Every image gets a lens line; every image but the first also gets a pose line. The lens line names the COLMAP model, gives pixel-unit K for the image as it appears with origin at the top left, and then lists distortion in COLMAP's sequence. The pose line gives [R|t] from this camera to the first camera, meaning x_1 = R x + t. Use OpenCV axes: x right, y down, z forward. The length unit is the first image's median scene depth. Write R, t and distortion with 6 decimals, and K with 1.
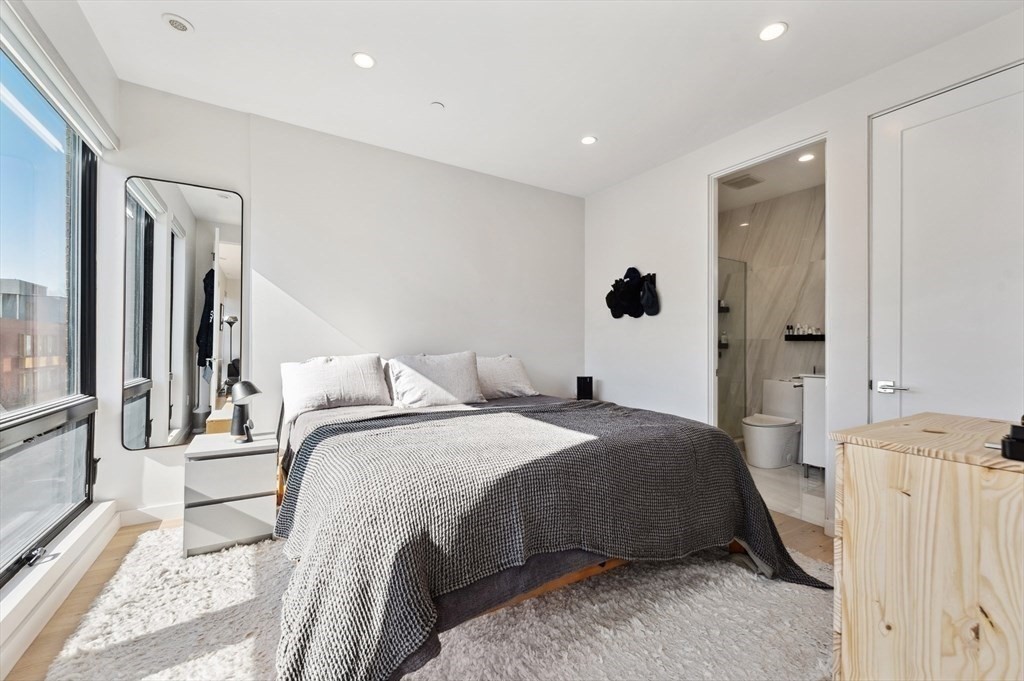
lens RADIAL K [[413.8, 0, 512.0], [0, 413.8, 340.5], [0, 0, 1]] dist [-0.028253, 0.031490]
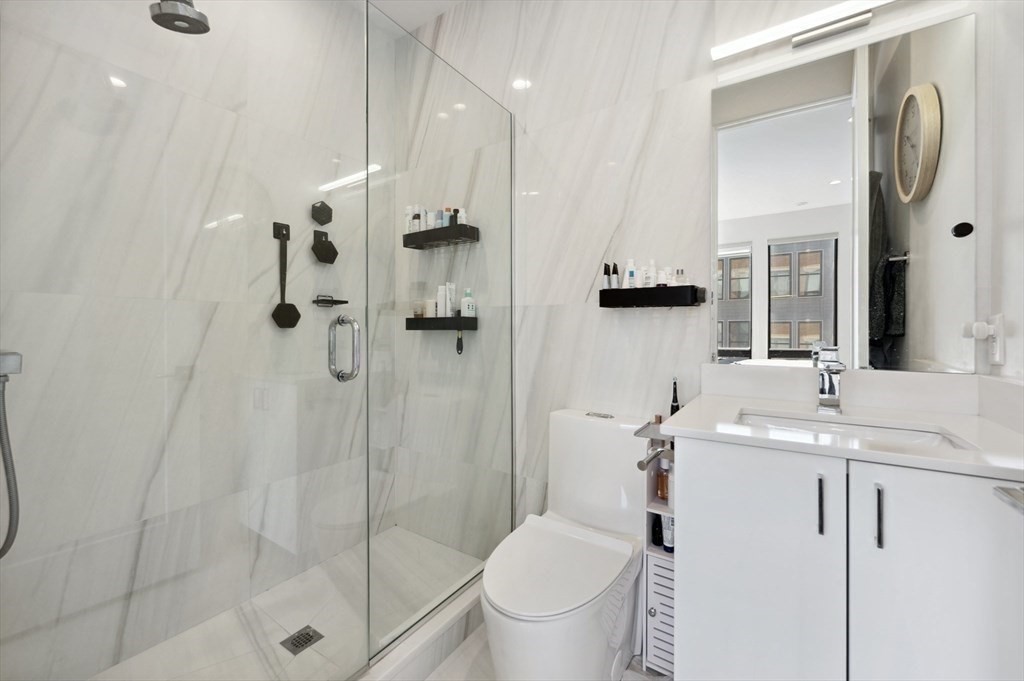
lens RADIAL K [[413.8, 0, 512.0], [0, 413.8, 340.5], [0, 0, 1]] dist [-0.028253, 0.031490]
pose [[0.907386, -0.023034, 0.419666, 0.438420], [0.006158, 0.999119, 0.041524, 0.015231], [-0.420252, -0.035094, 0.906728, 0.698735]]
